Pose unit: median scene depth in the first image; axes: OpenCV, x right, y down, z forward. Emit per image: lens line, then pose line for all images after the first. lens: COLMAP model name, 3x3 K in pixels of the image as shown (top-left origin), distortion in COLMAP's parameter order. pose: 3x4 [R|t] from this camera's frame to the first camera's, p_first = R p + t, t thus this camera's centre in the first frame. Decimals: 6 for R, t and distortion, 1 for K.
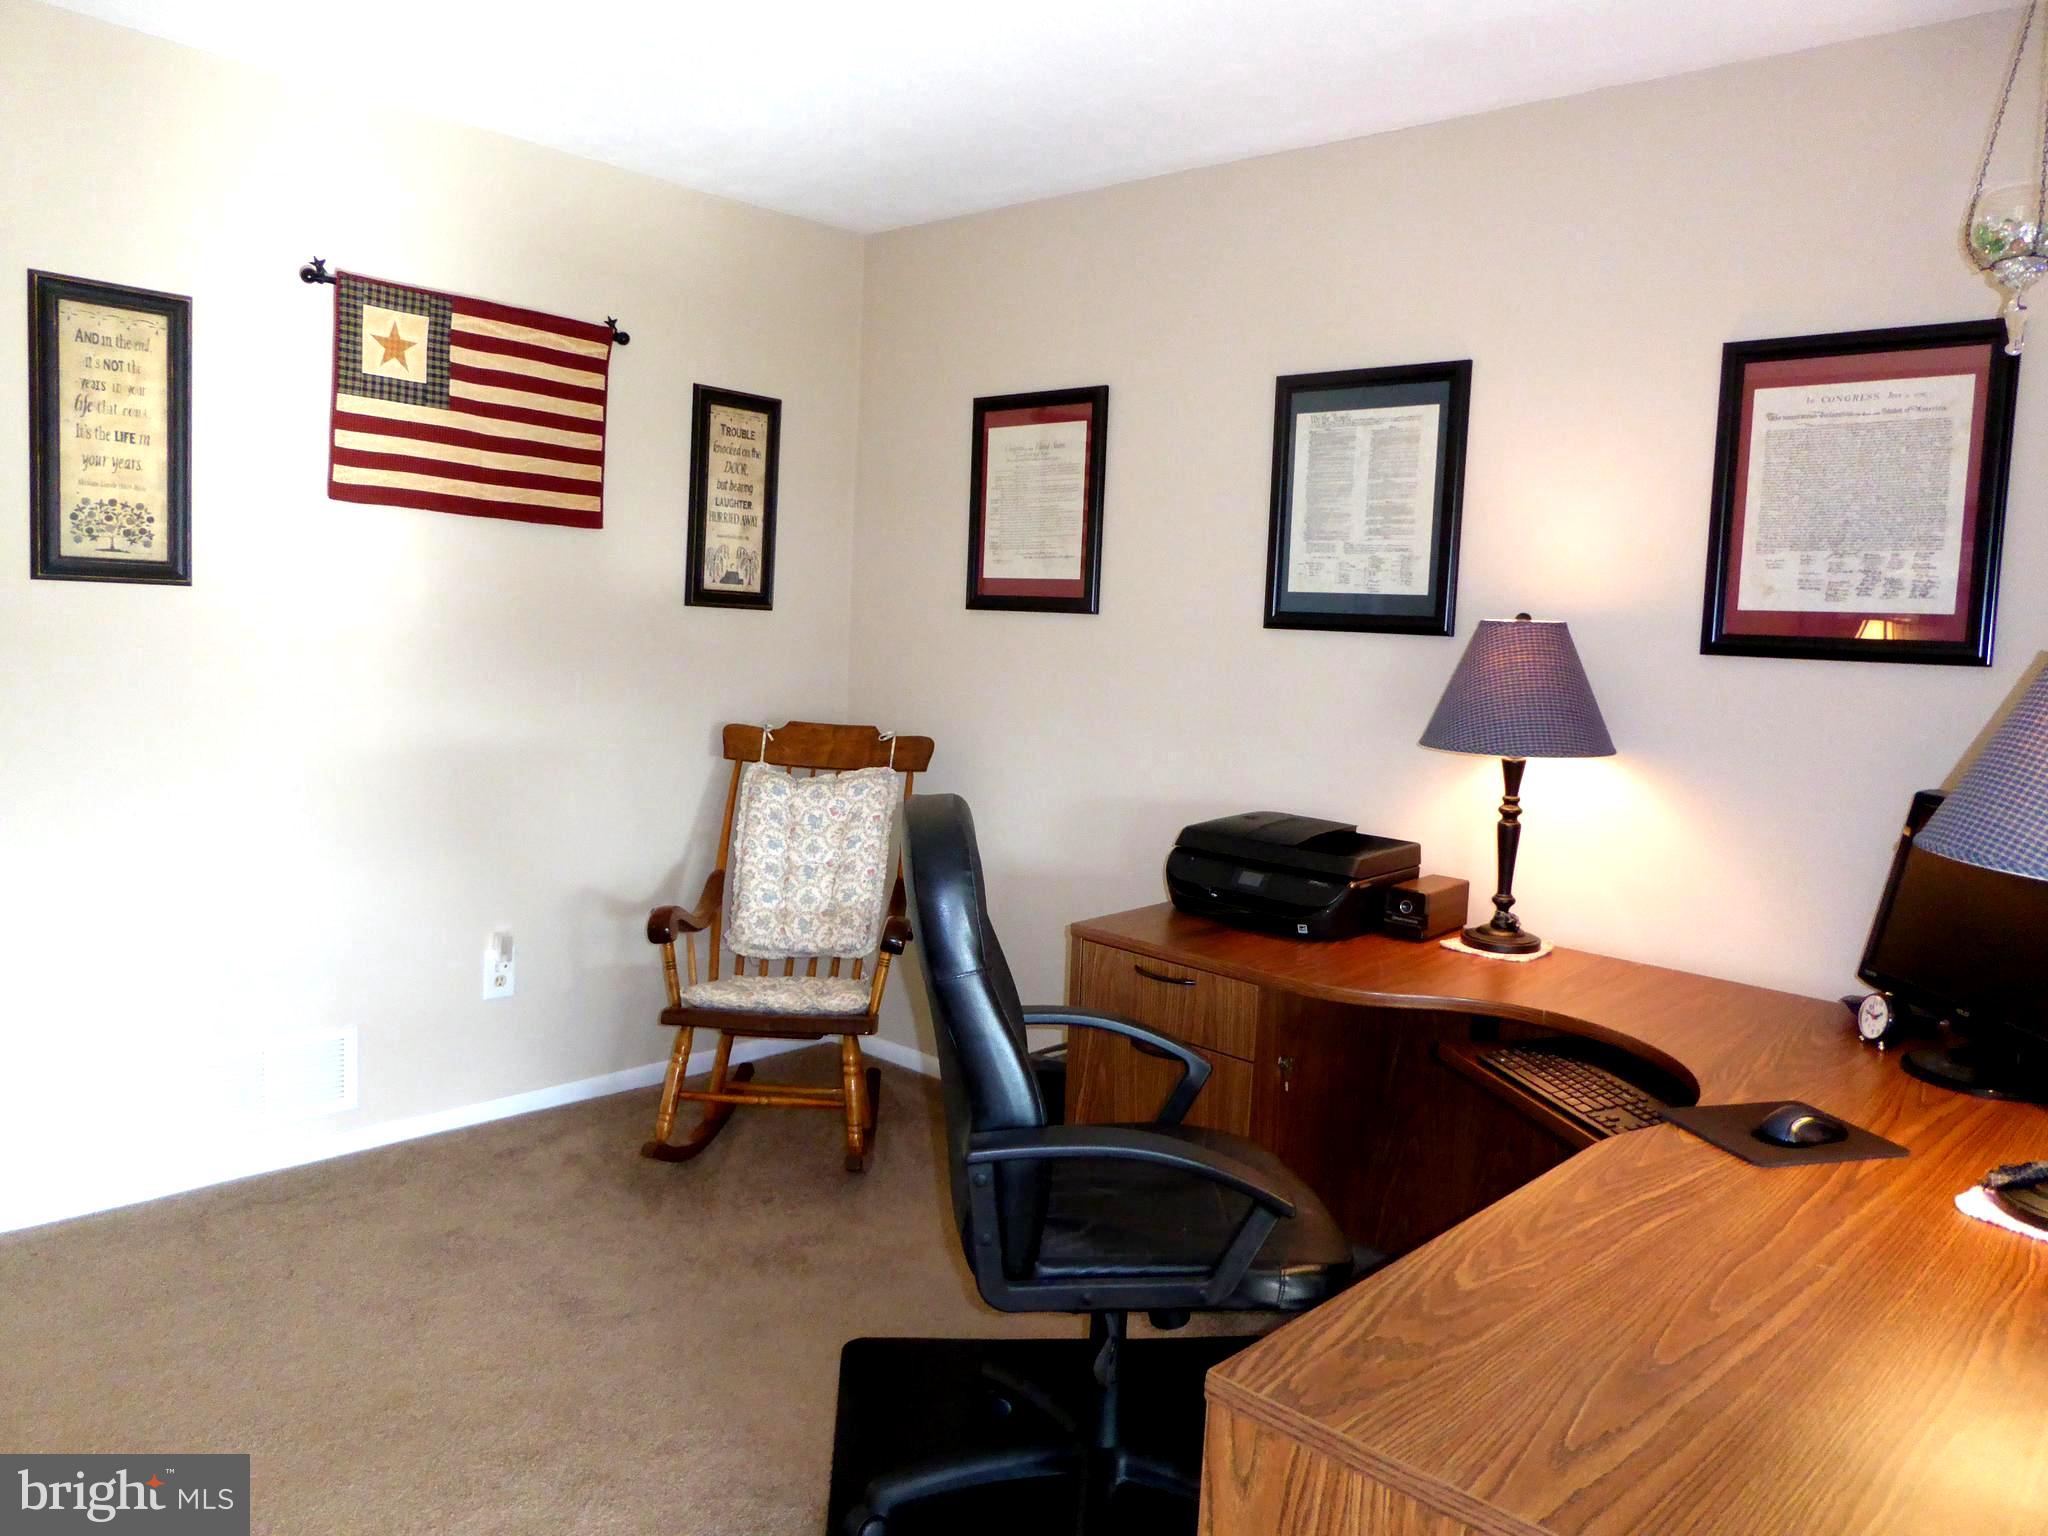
lens RADIAL K [[1393.5, 0, 1026.5], [0, 1393.5, 759.5], [0, 0, 1]] dist [0.009354, 0.001160]
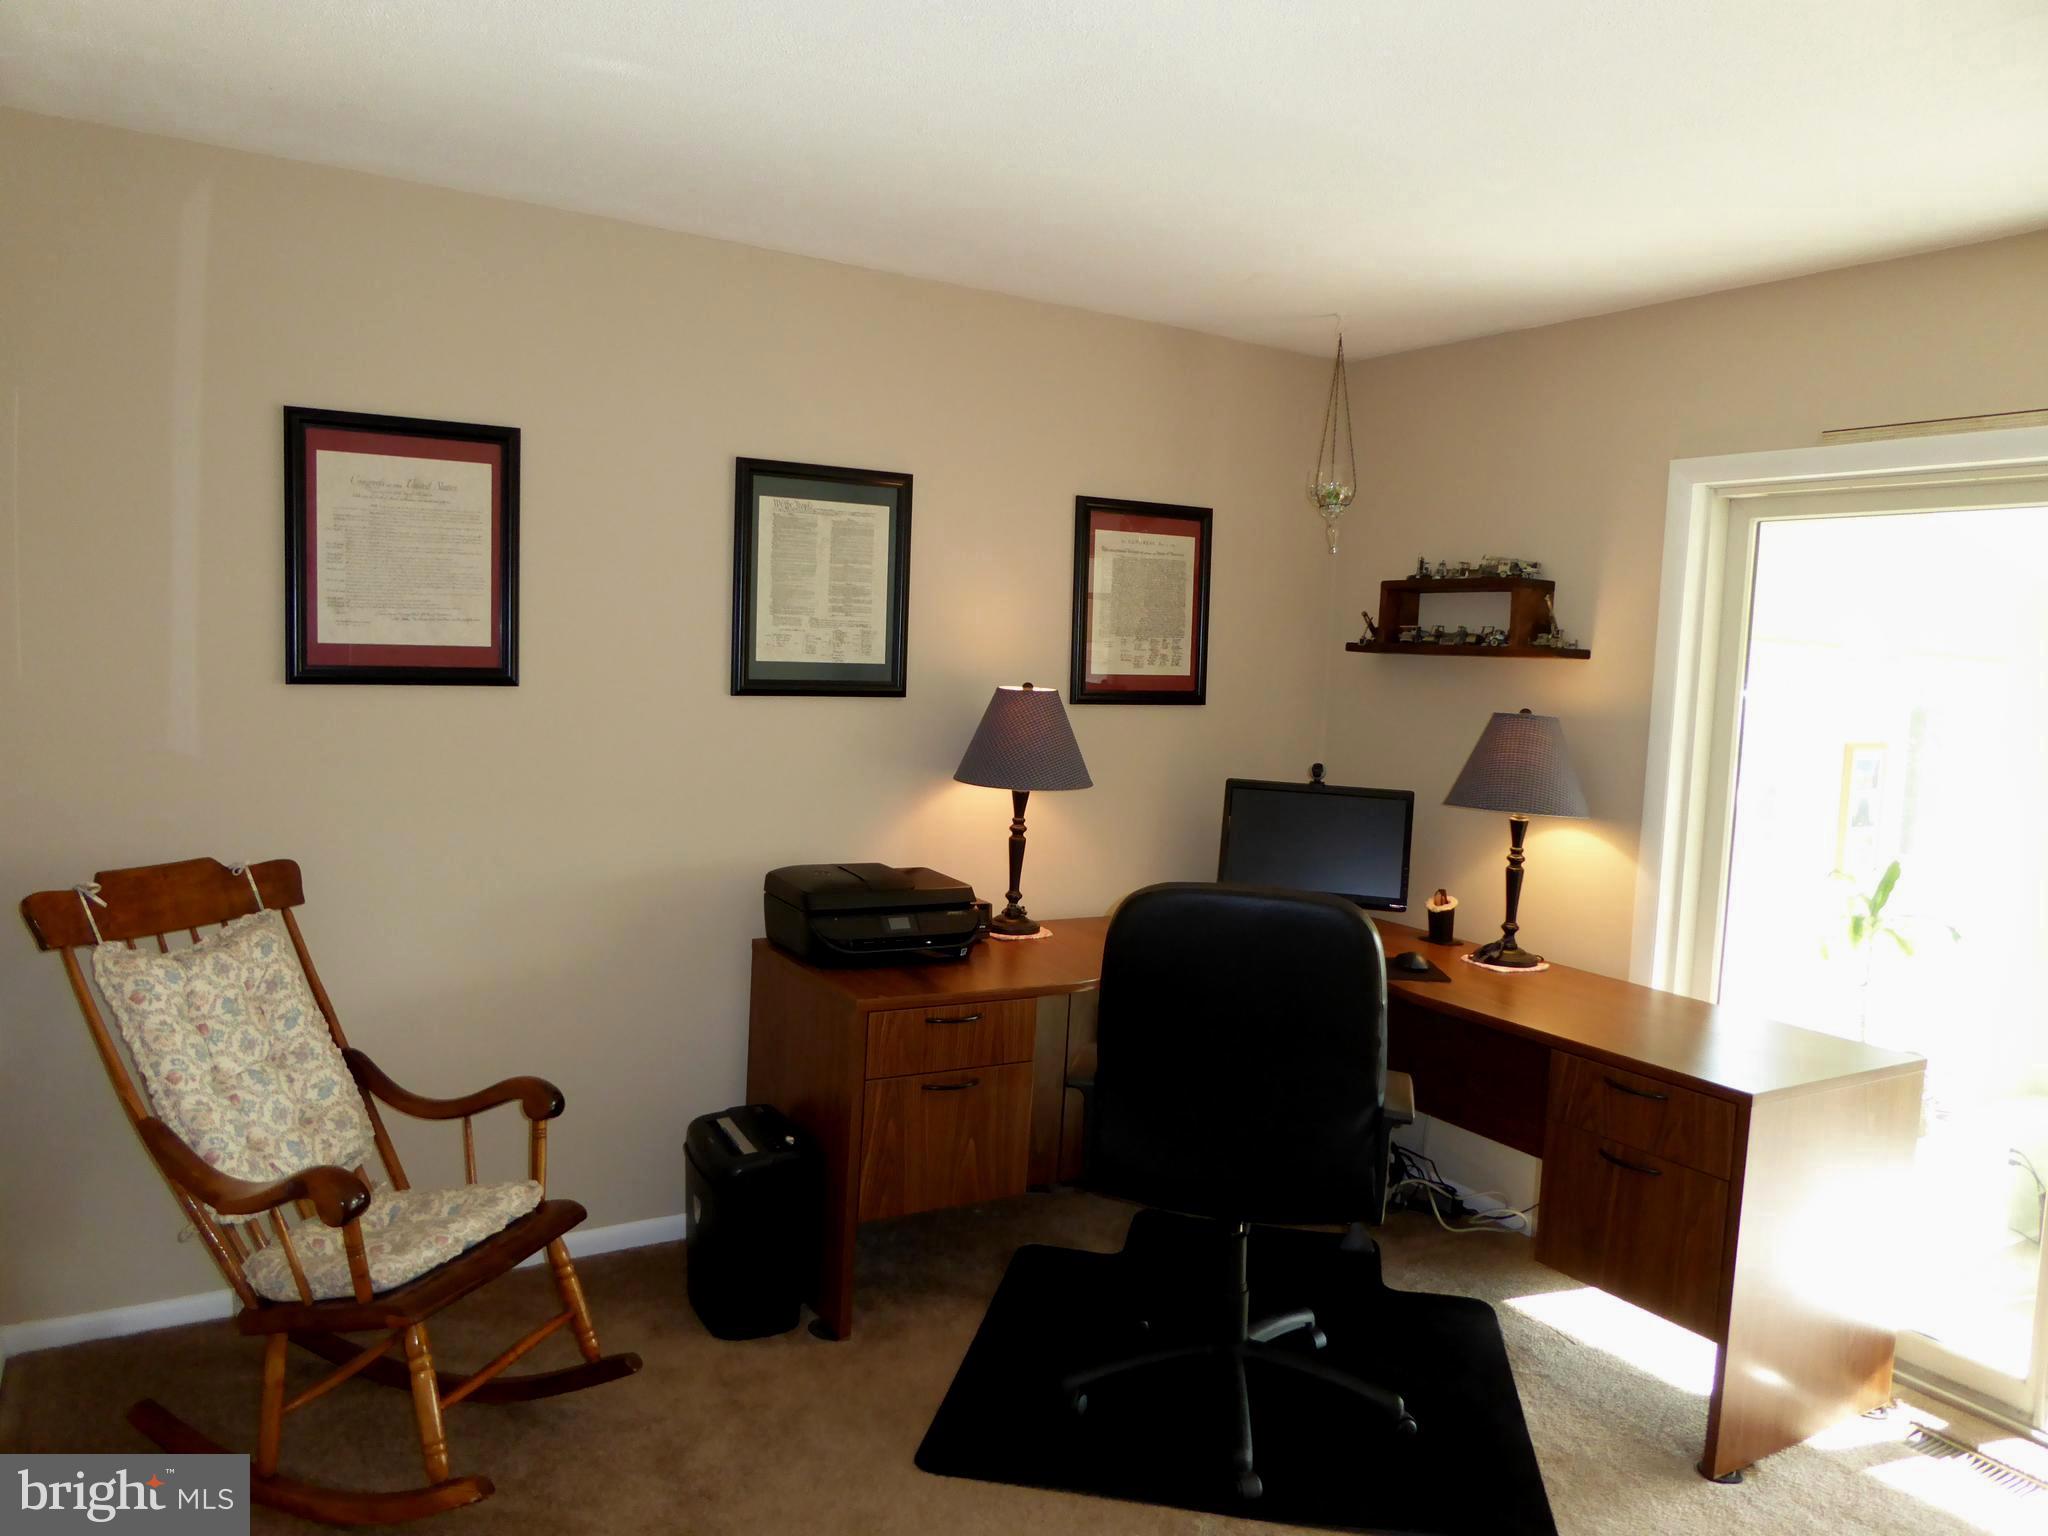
lens RADIAL K [[1474.4, 0, 1030.6], [0, 1474.4, 766.8], [0, 0, 1]] dist [-0.027243, 0.008513]
pose [[0.308726, -0.110080, 0.944759, -0.848423], [0.080520, 0.992739, 0.089358, -0.128652], [-0.947737, 0.048485, 0.315348, 0.469852]]
